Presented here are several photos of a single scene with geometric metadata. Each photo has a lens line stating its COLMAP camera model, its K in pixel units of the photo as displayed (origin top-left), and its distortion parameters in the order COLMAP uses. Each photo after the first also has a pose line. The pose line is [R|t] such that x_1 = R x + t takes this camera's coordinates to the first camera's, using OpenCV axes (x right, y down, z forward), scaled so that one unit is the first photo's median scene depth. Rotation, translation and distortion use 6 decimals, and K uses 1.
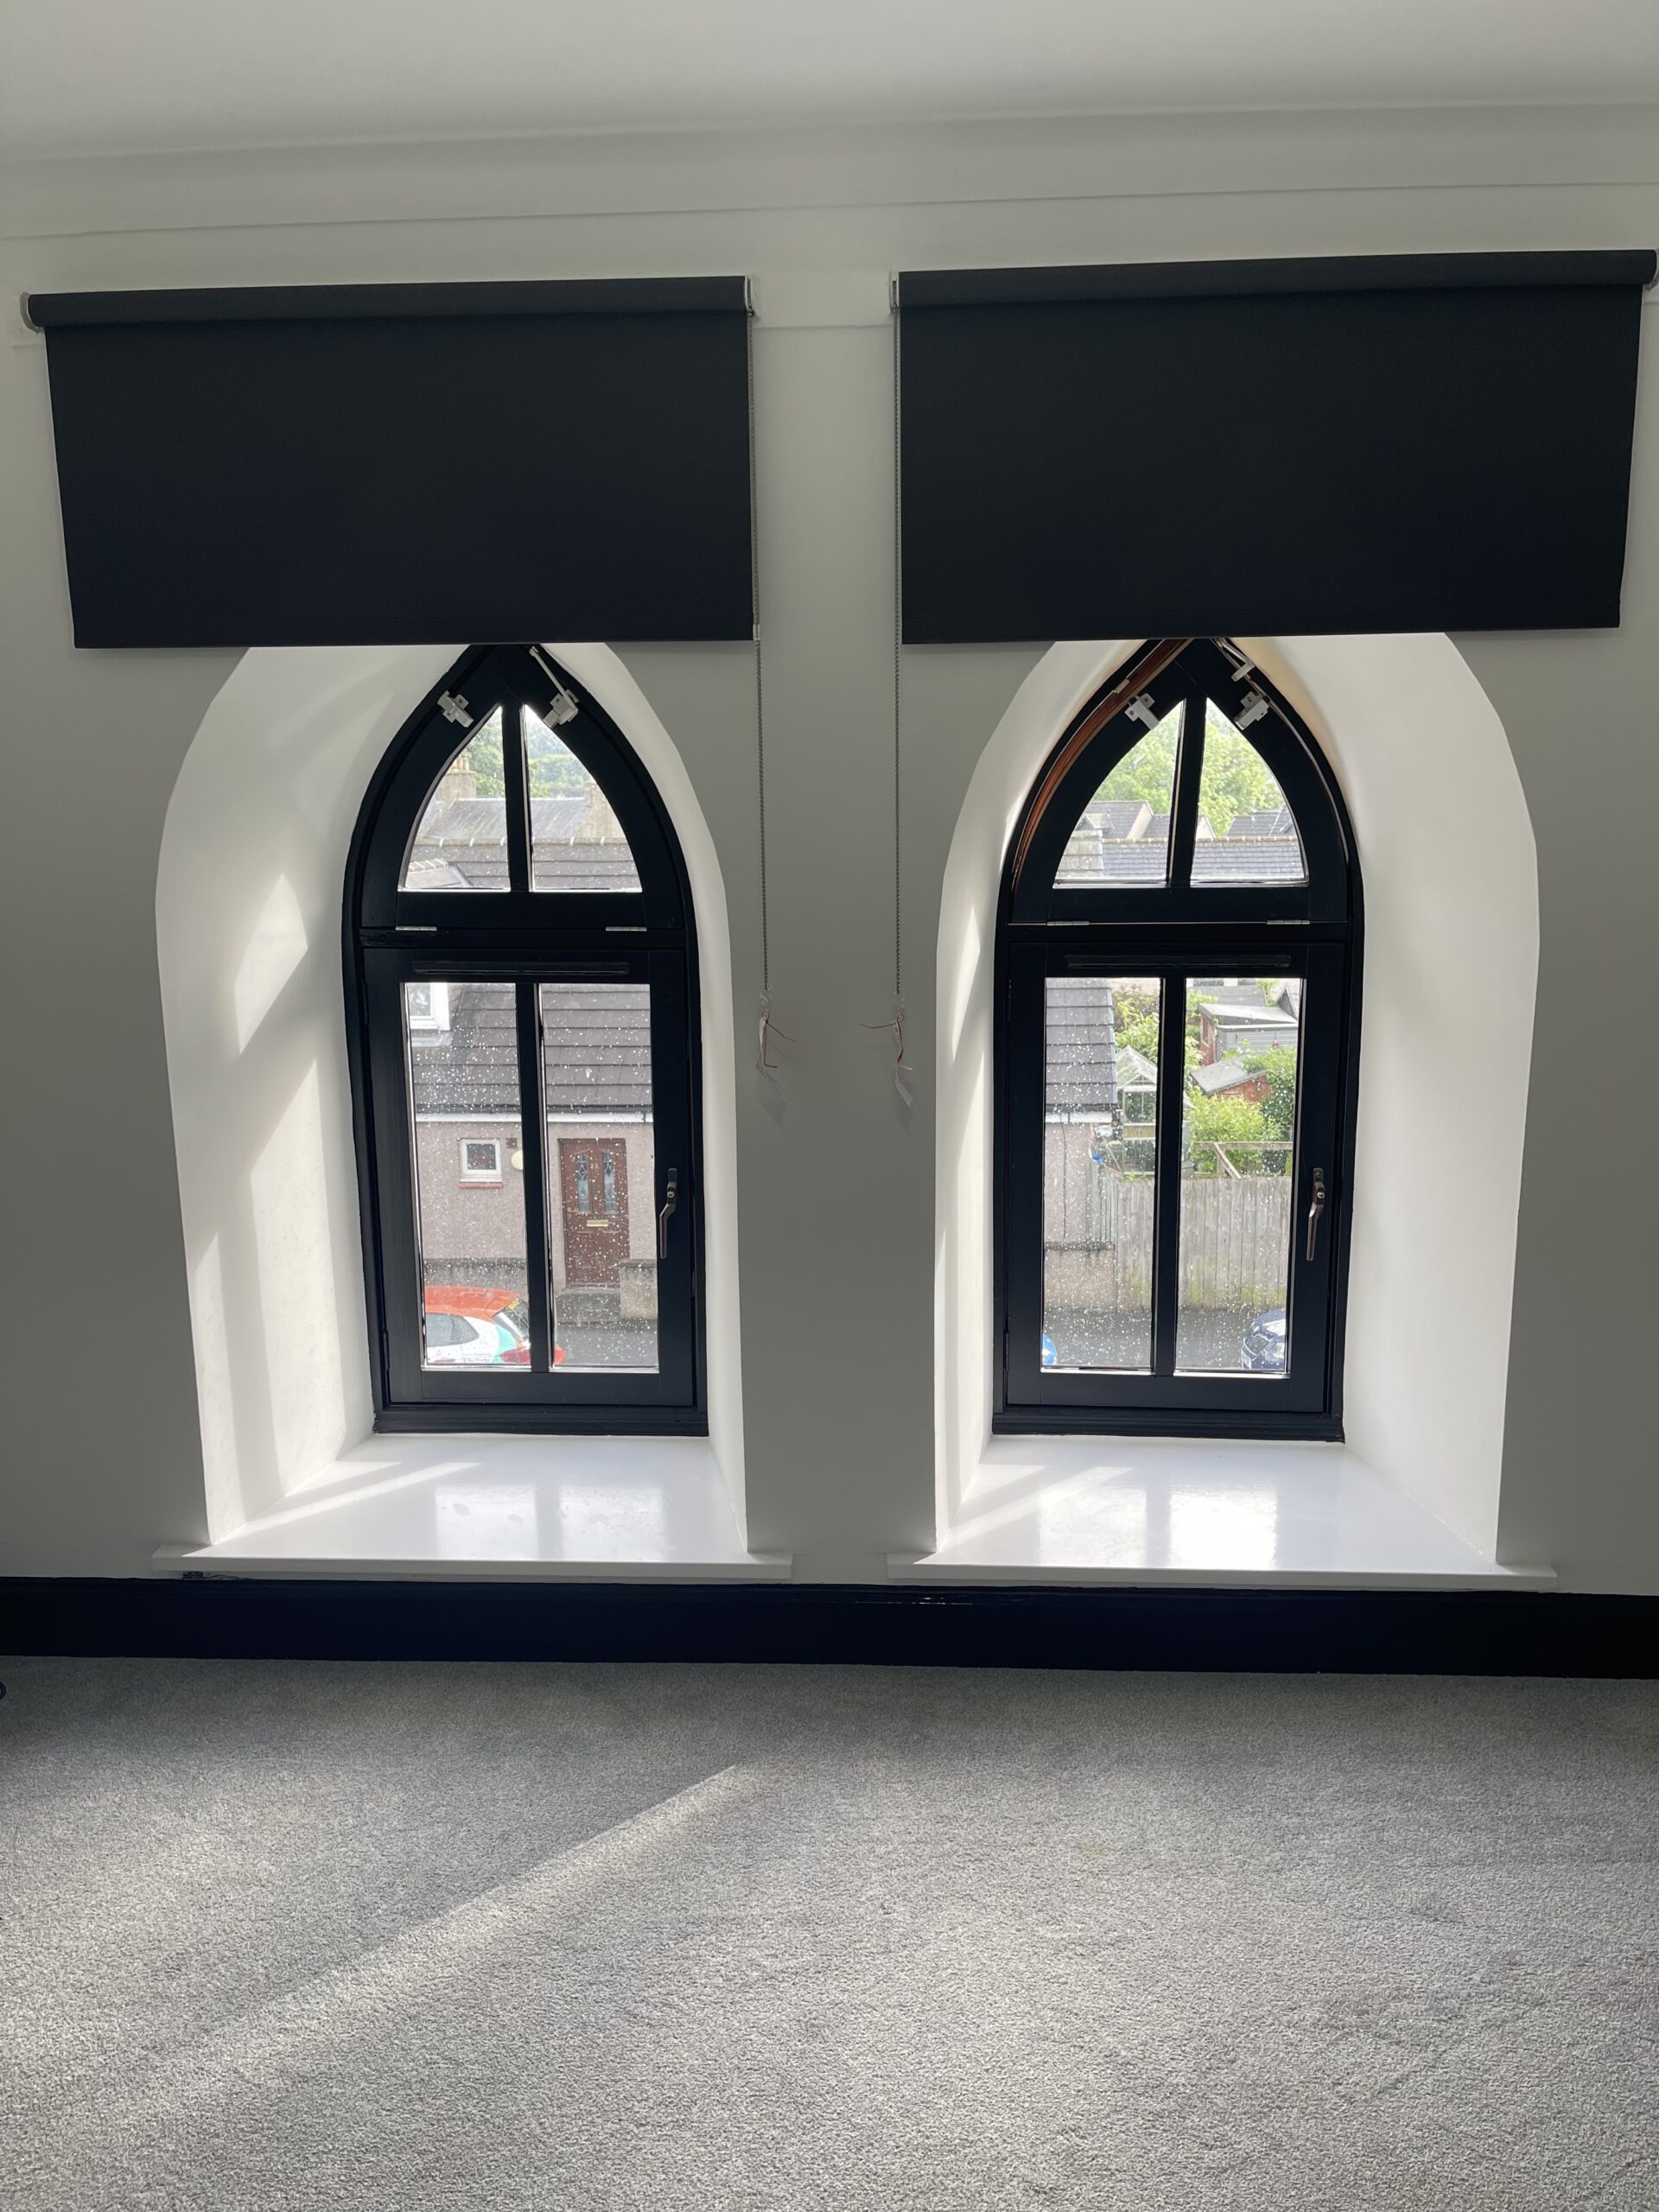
lens RADIAL K [[1630.2, 0, 835.0], [0, 1630.2, 1115.8], [0, 0, 1]] dist [0.033418, -0.019359]
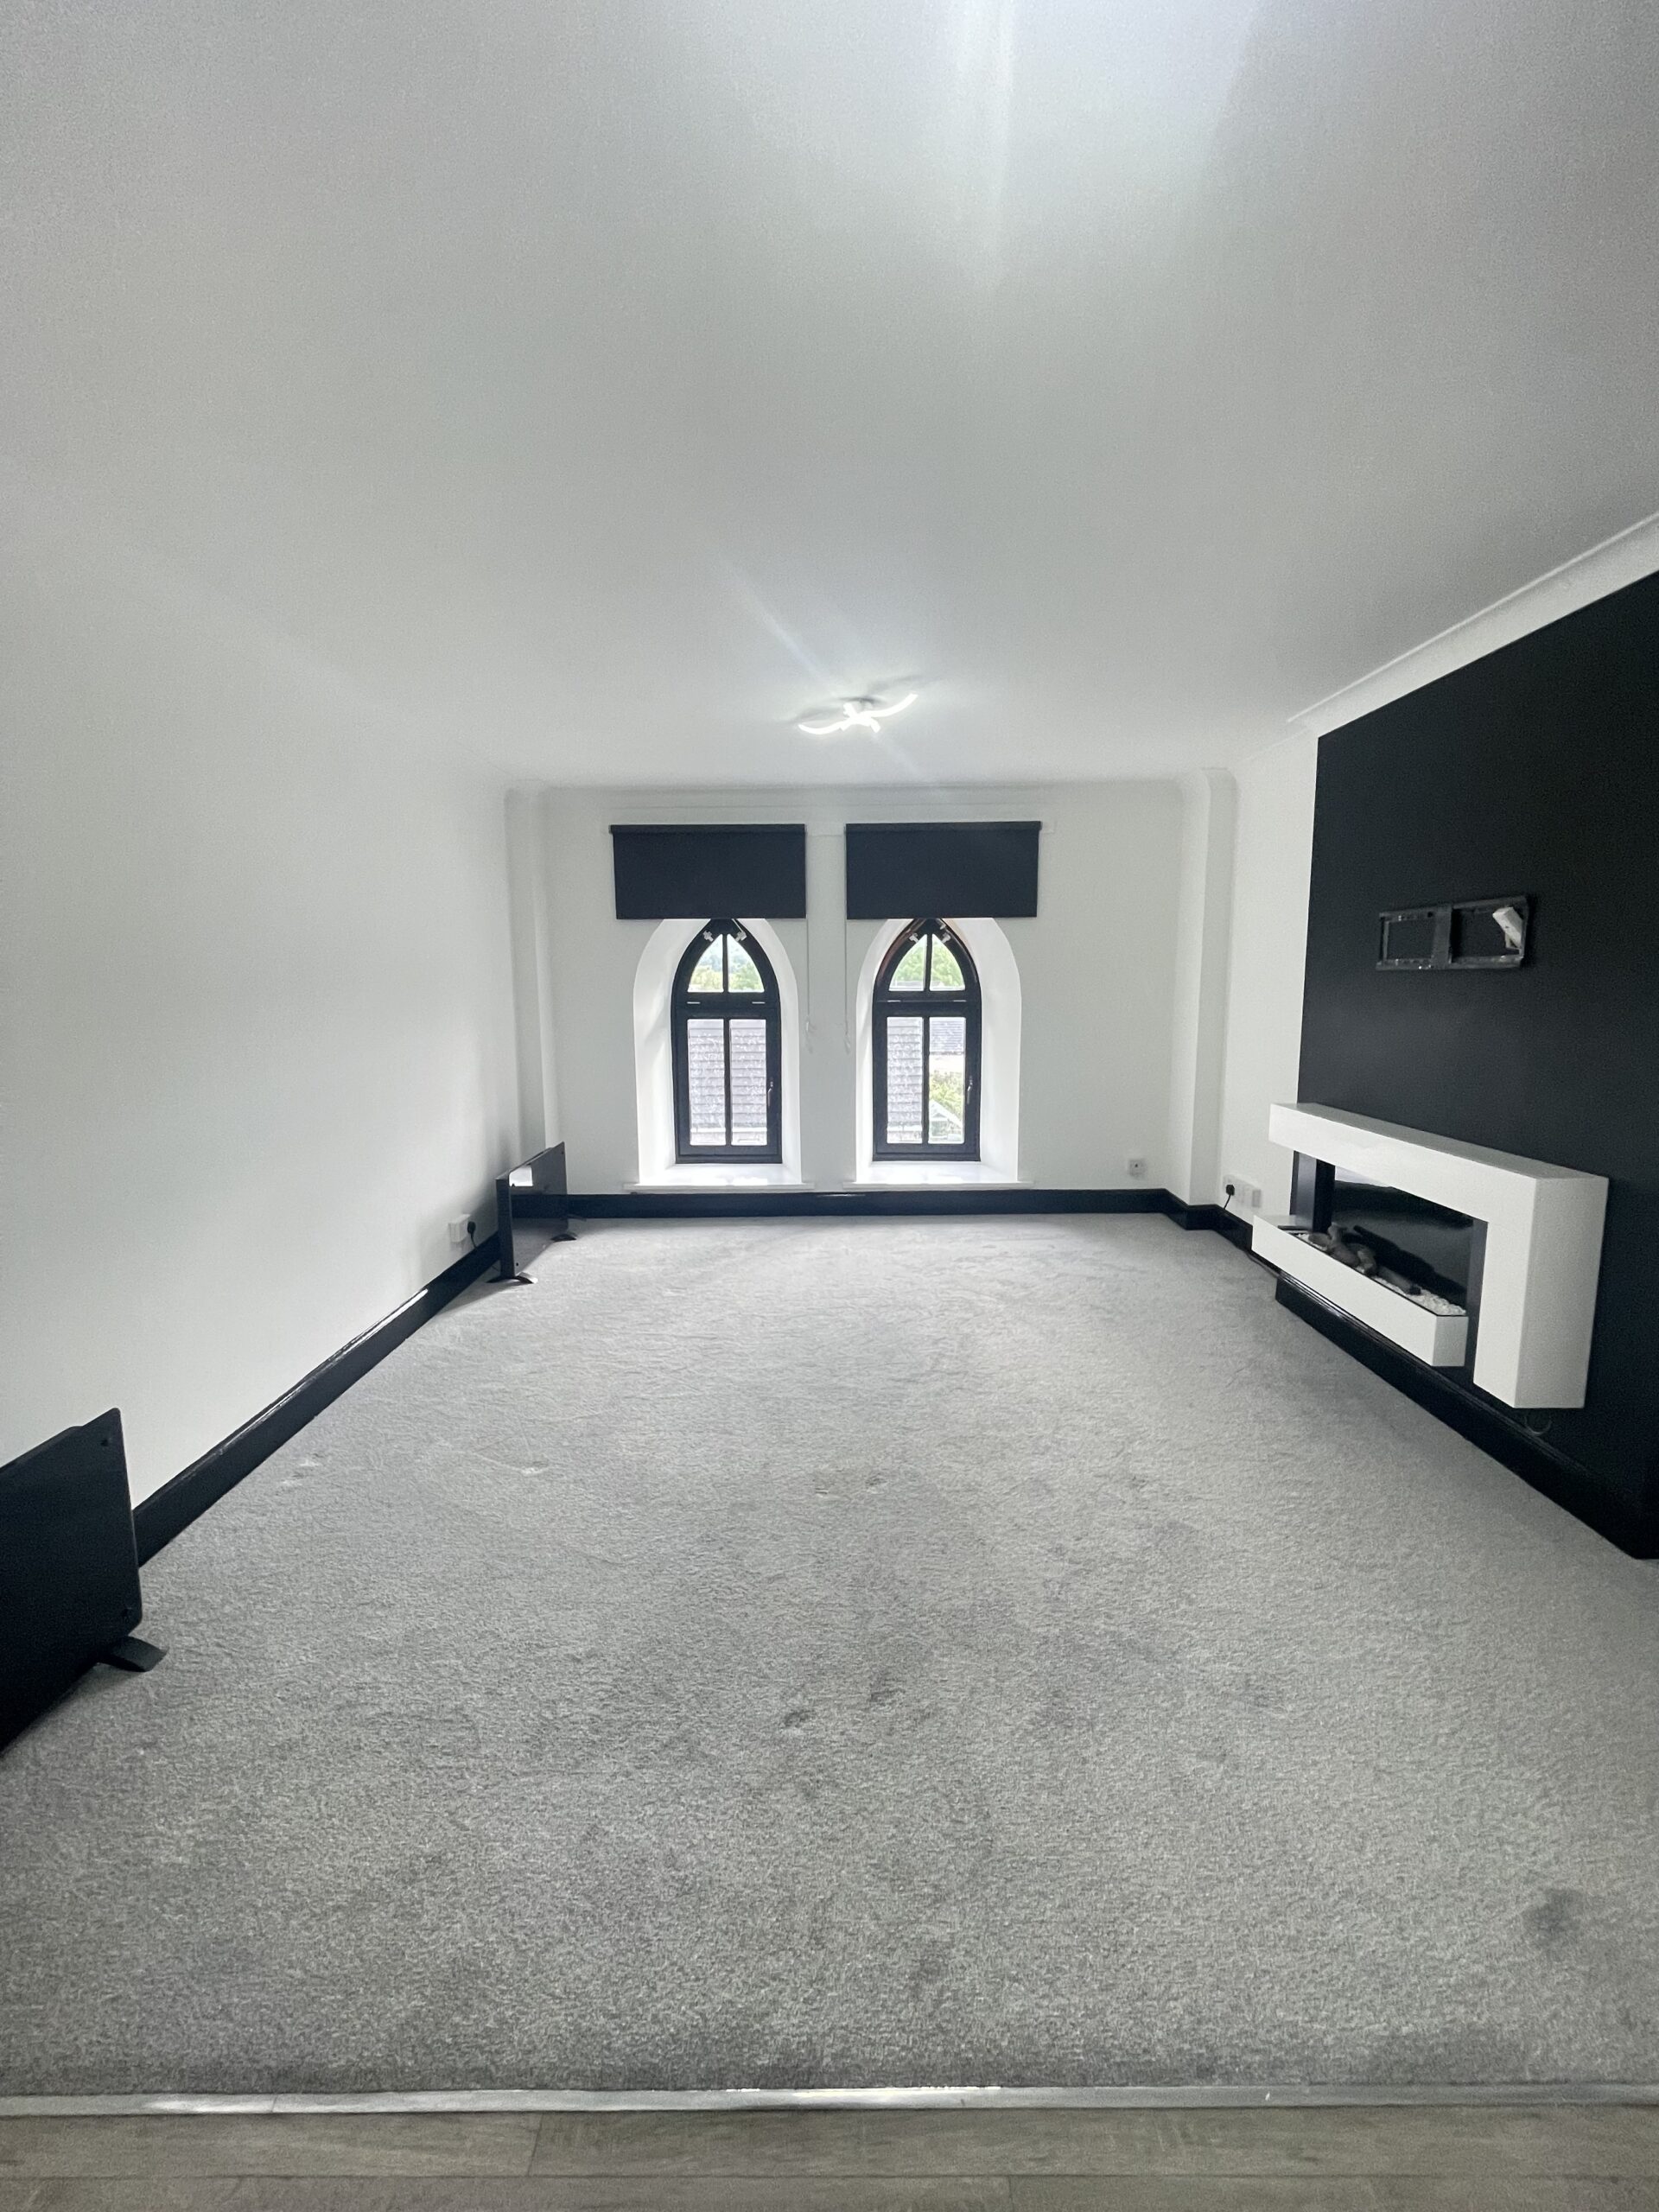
lens RADIAL K [[899.2, 0, 815.4], [0, 899.2, 1100.4], [0, 0, 1]] dist [-0.002109, -0.000237]
pose [[0.998936, -0.003247, 0.046008, -0.099706], [0.006245, 0.997854, -0.065179, 0.200343], [-0.045697, 0.065397, 0.996812, -0.793354]]
